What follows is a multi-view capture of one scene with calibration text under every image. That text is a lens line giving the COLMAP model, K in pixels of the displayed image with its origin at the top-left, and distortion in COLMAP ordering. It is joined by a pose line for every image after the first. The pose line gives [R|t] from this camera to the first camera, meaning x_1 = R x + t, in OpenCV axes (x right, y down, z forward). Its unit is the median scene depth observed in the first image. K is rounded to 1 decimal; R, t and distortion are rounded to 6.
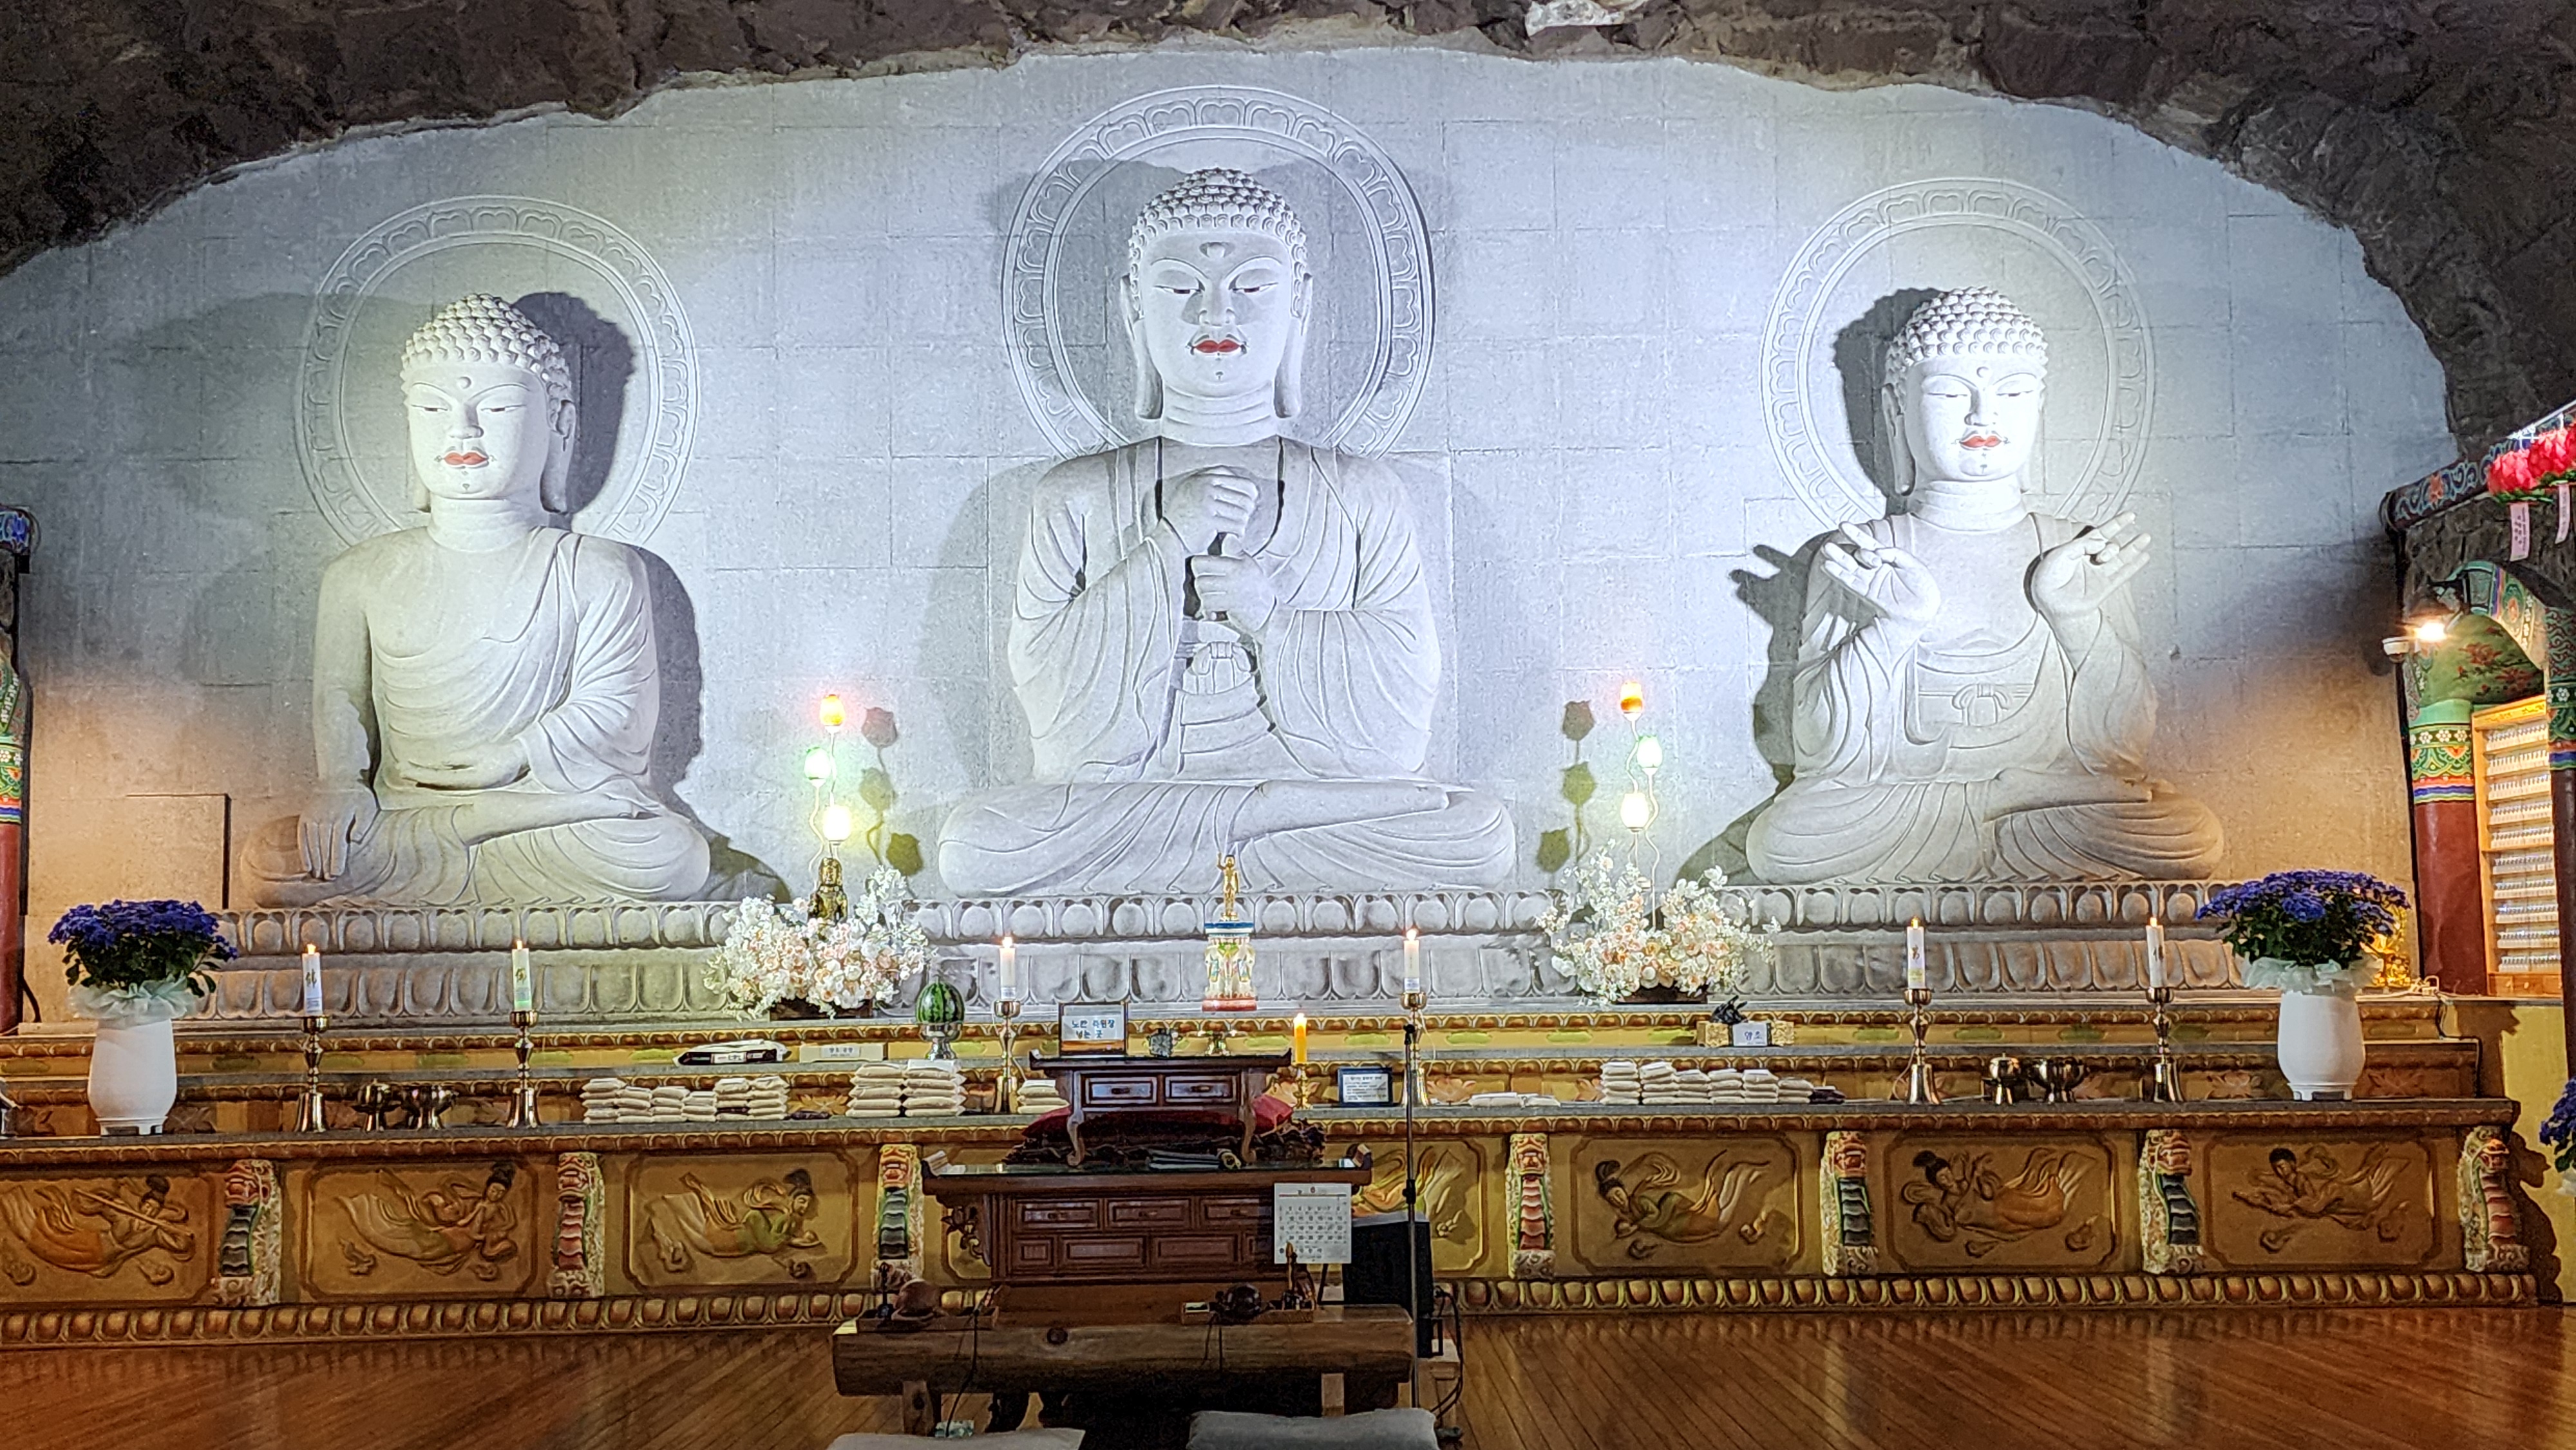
lens RADIAL K [[2803.8, 0, 1278.6], [0, 2803.8, 732.7], [0, 0, 1]] dist [0.097024, 0.000000]
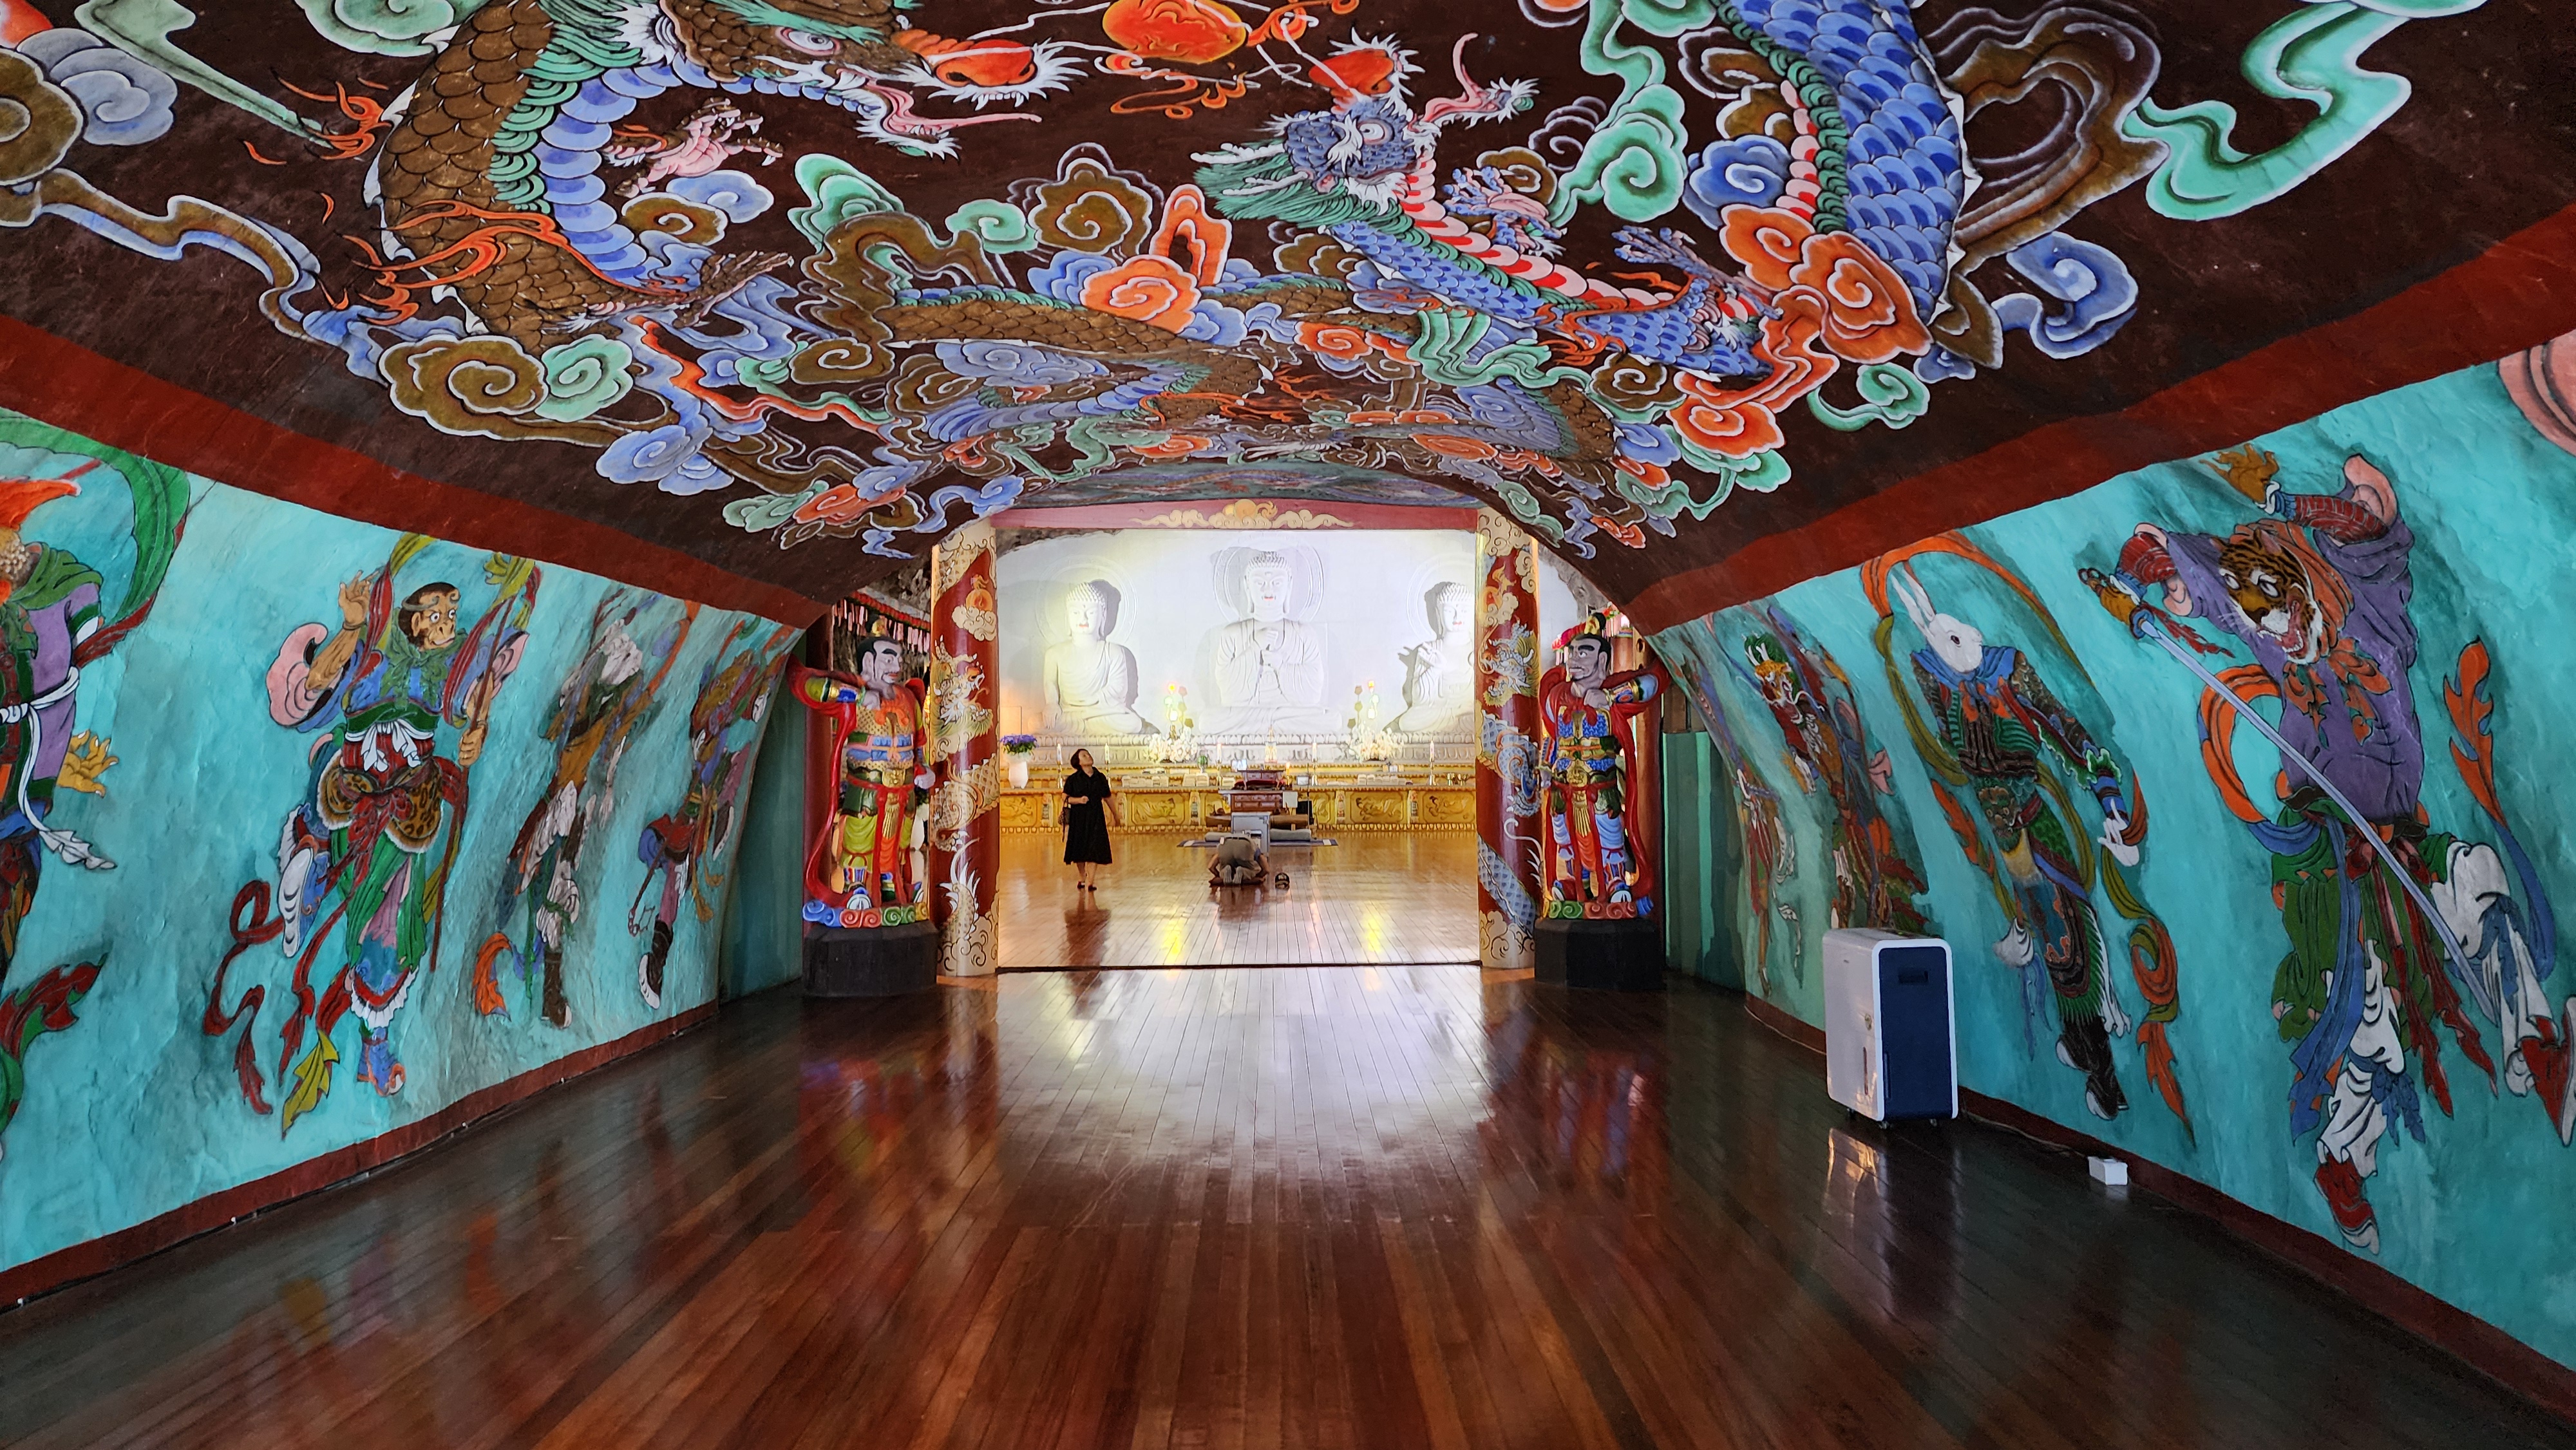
lens RADIAL K [[1823.3, 0, 1289.9], [0, 1823.3, 724.9], [0, 0, 1]] dist [0.009216, 0.000409]
pose [[0.999914, 0.008111, 0.010307, -0.017318], [-0.008834, 0.997349, 0.072233, -0.150704], [-0.009693, -0.072318, 0.997335, -1.677144]]
